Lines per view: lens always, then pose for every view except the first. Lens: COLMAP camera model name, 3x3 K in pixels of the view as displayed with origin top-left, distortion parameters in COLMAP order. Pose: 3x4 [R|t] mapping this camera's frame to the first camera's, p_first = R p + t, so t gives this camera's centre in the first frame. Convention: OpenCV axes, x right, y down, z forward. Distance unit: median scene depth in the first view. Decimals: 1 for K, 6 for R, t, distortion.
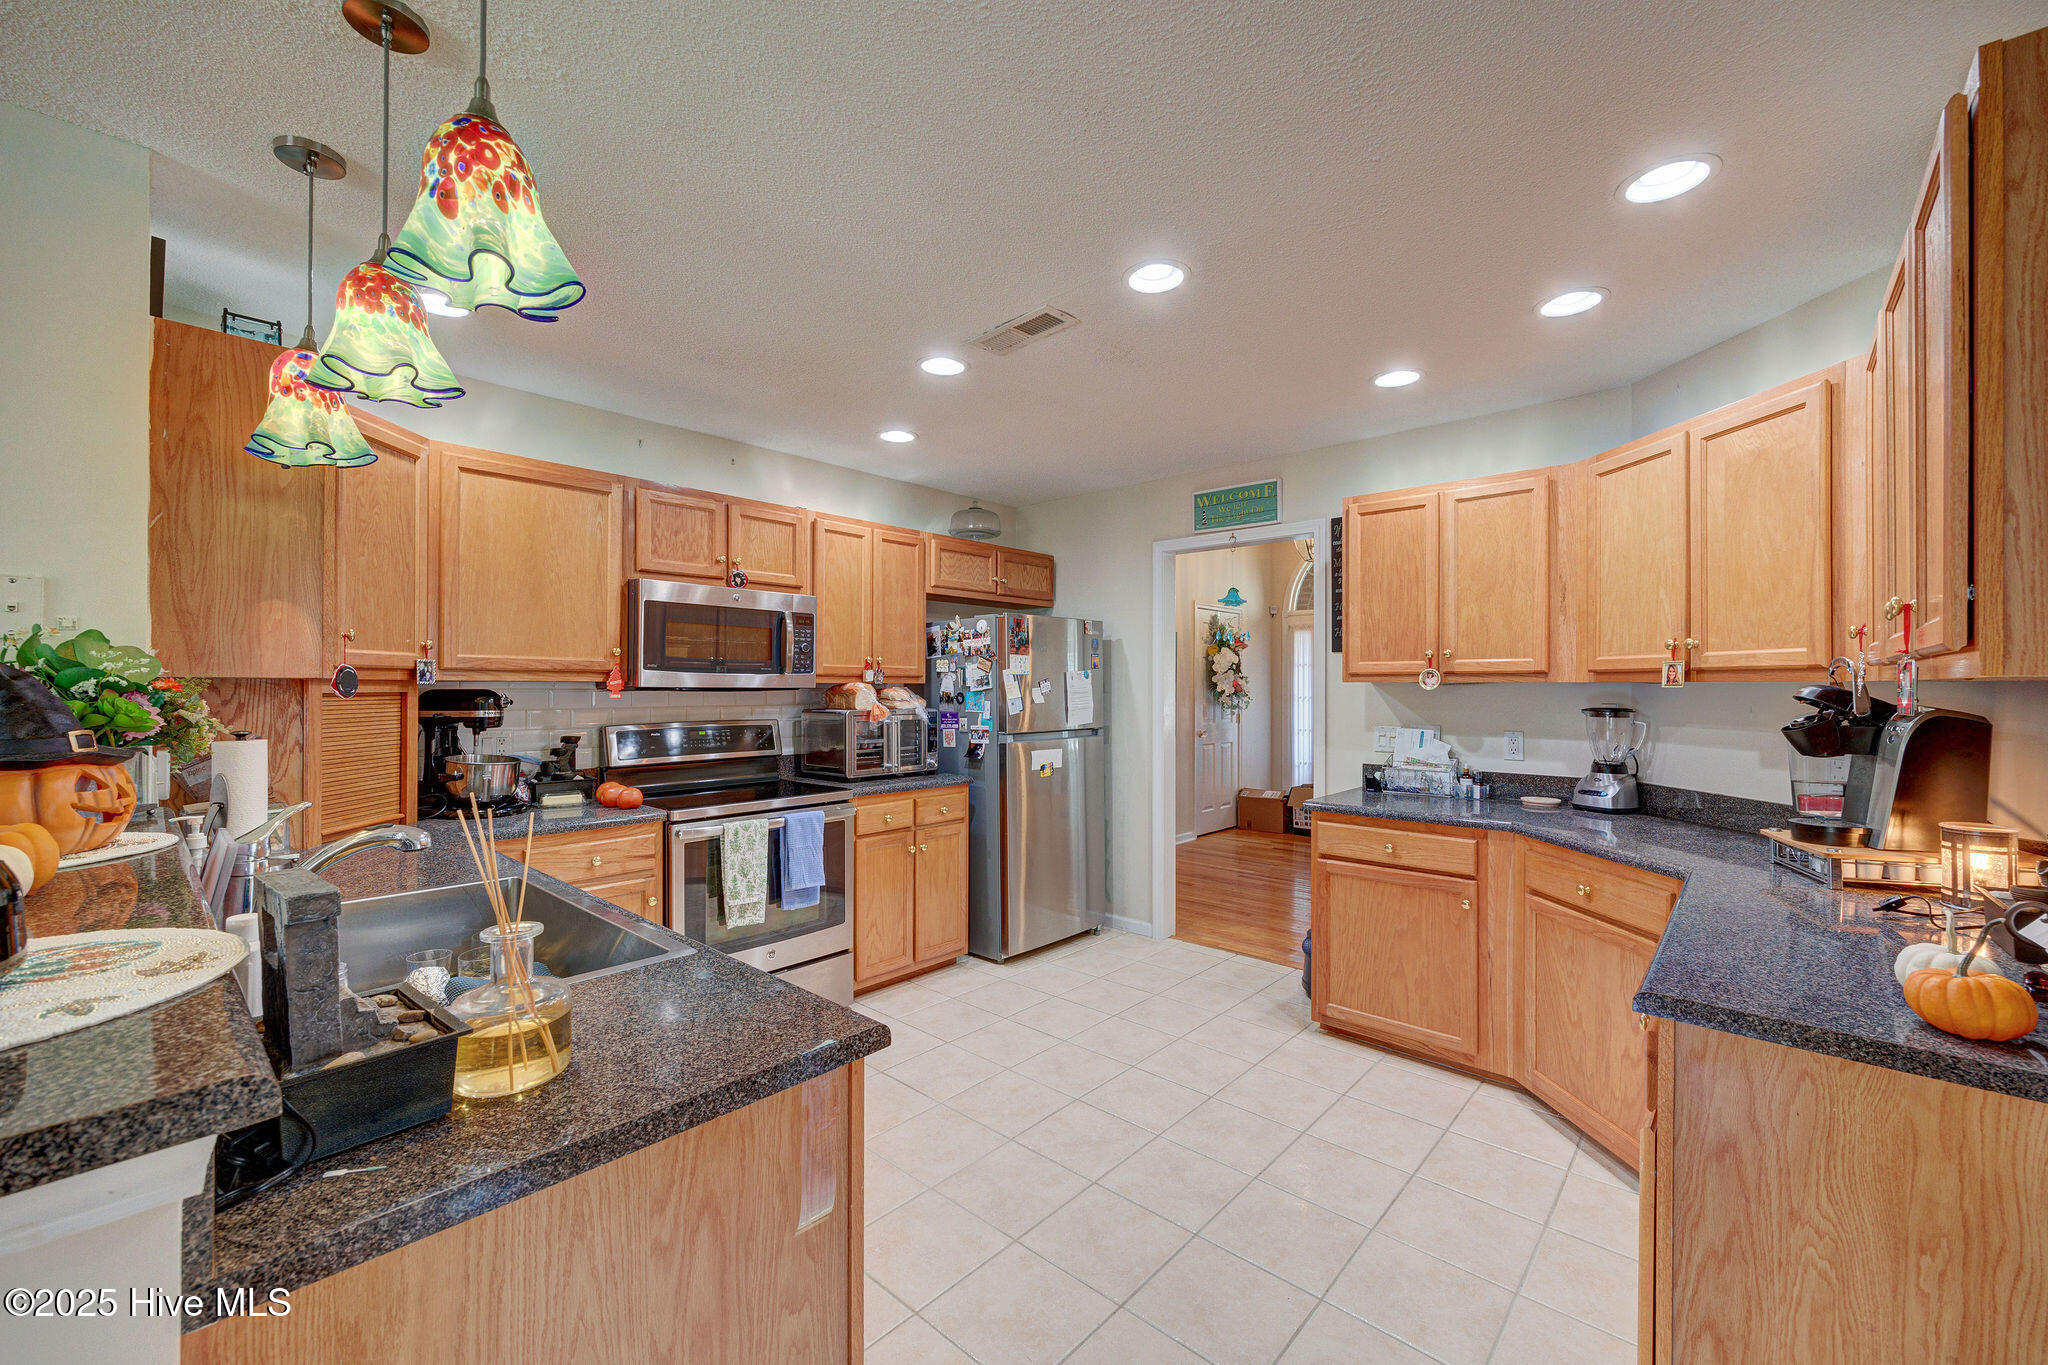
lens RADIAL K [[820.8, 0, 1051.7], [0, 820.8, 684.6], [0, 0, 1]] dist [-0.002625, 0.001040]
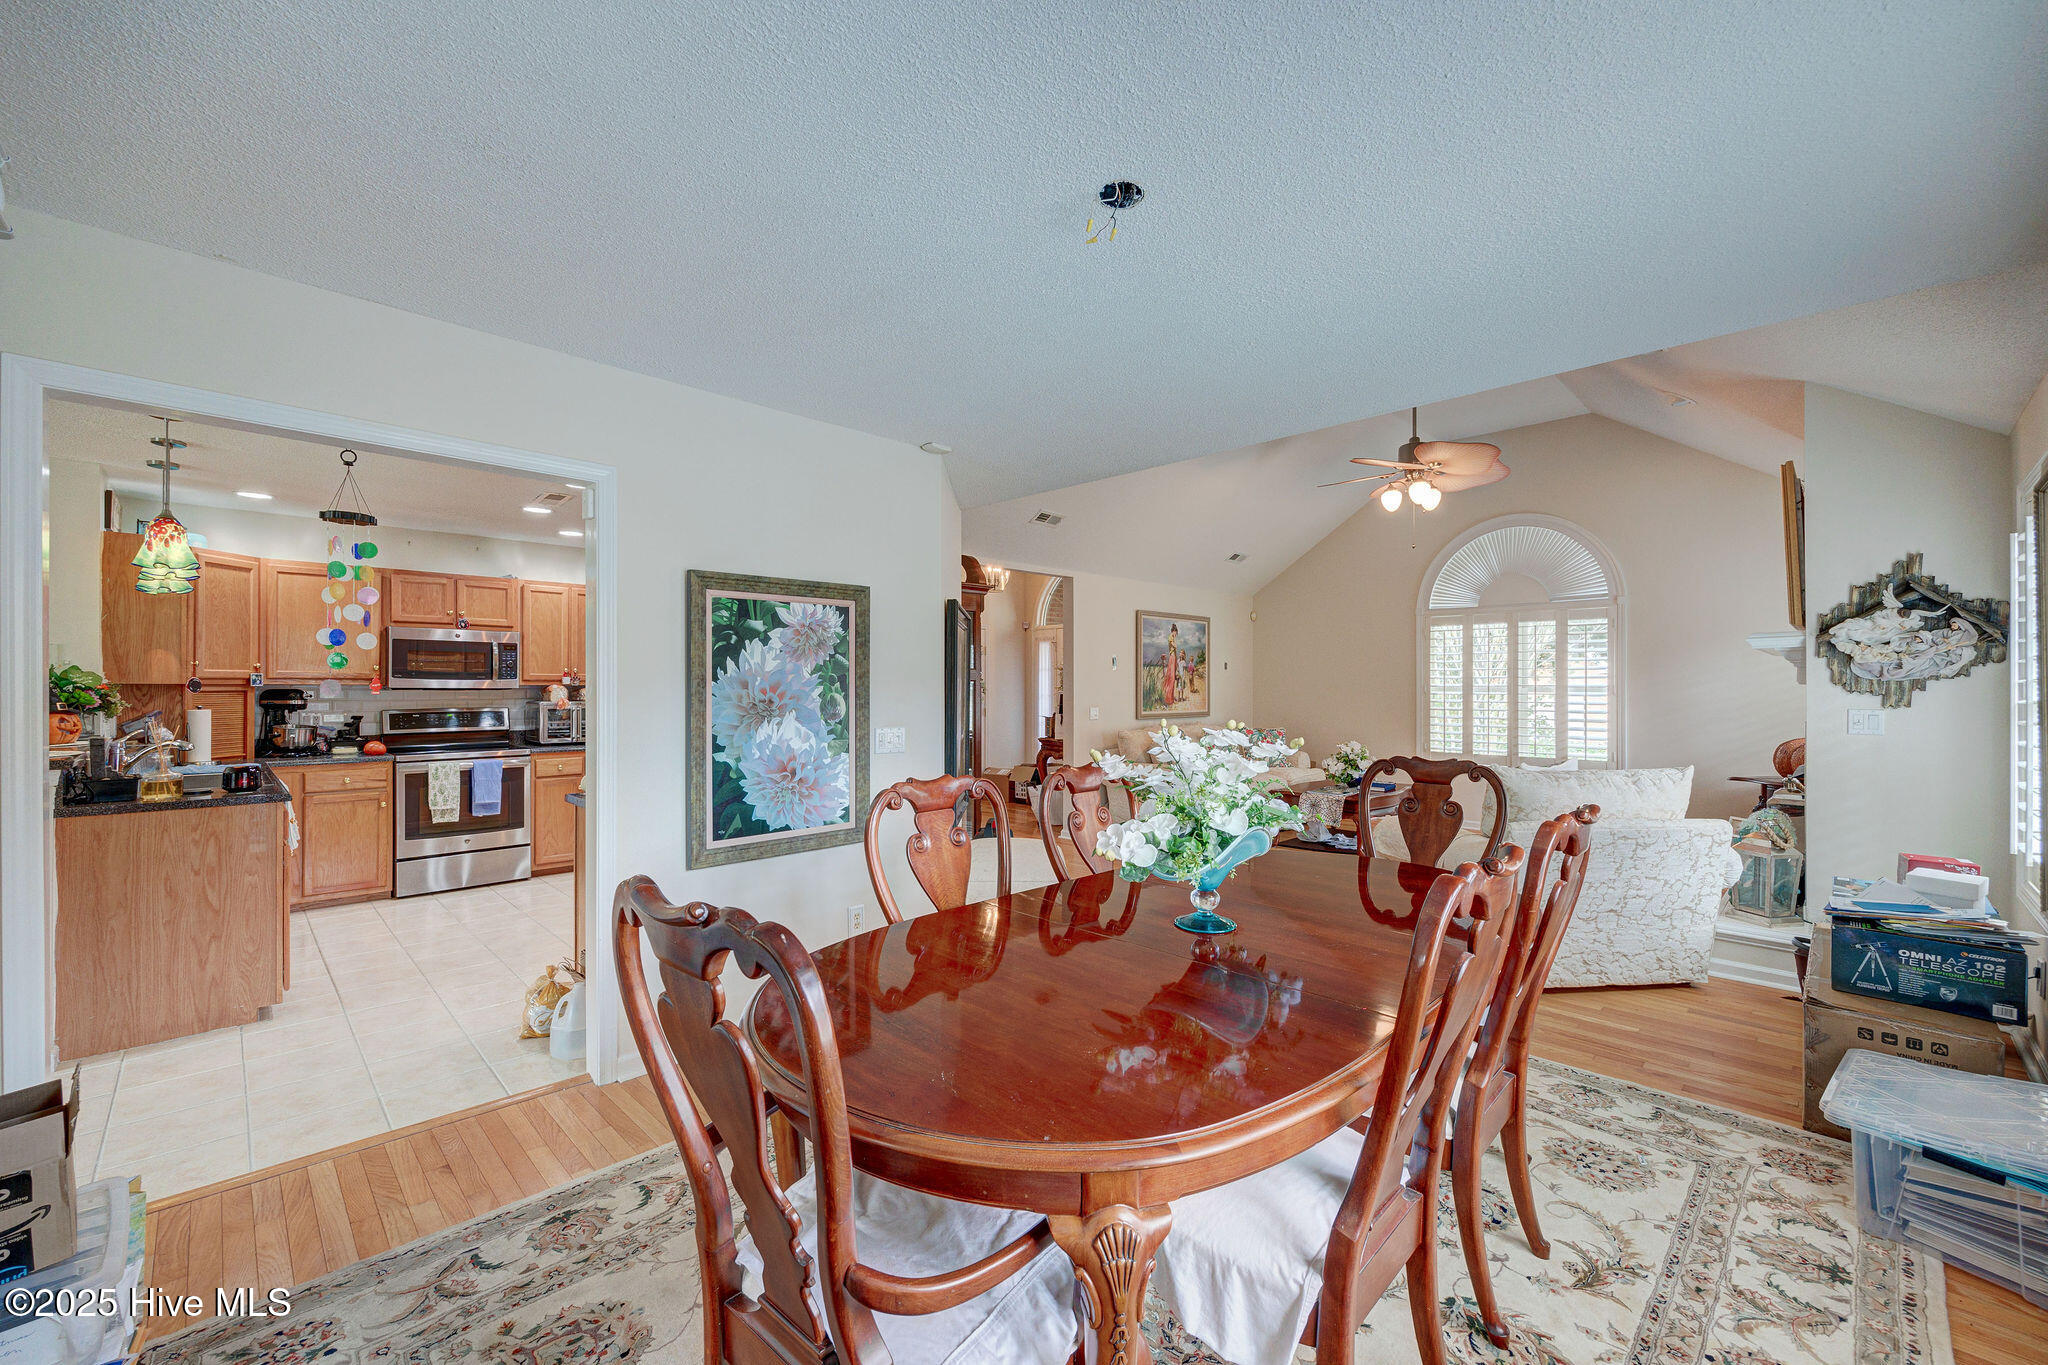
lens RADIAL K [[820.8, 0, 1023.4], [0, 820.8, 687.0], [0, 0, 1]] dist [-0.002625, 0.001040]
pose [[0.998094, -0.001642, -0.061686, 1.087971], [0.001785, 0.999996, 0.002265, -0.000460], [0.061682, -0.002371, 0.998093, -0.766431]]
